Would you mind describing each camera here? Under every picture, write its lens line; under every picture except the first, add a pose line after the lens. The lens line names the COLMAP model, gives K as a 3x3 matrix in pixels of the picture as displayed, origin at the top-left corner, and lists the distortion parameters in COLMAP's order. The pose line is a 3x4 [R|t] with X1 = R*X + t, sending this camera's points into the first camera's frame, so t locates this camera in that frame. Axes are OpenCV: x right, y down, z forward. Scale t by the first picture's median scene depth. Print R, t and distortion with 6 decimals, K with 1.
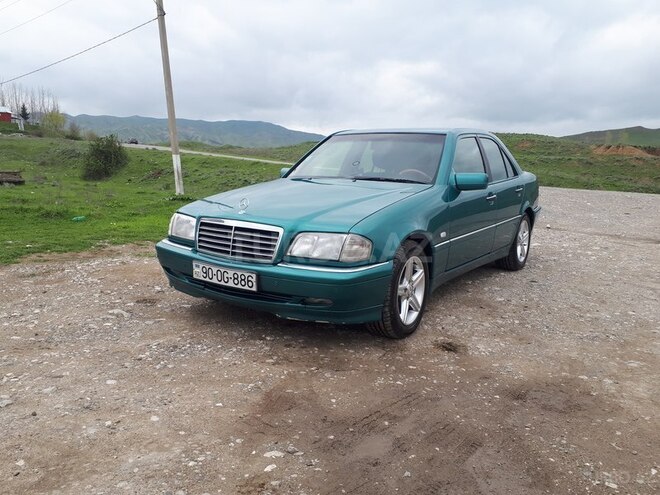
lens RADIAL K [[508.6, 0, 330.0], [0, 508.6, 247.5], [0, 0, 1]] dist [0.092390, -0.127619]
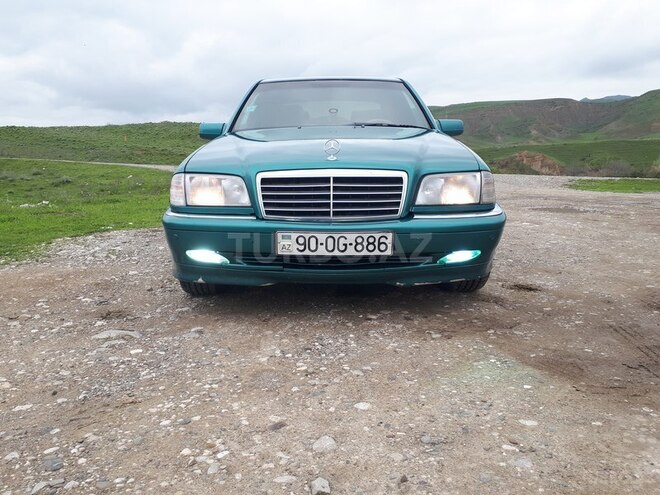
lens RADIAL K [[518.0, 0, 331.2], [0, 518.0, 240.4], [0, 0, 1]] dist [0.070760, -0.082220]
pose [[0.832915, -0.127602, 0.538489, -0.641556], [0.120097, 0.991542, 0.049197, 0.013490], [-0.540212, 0.023694, 0.841195, 0.379286]]
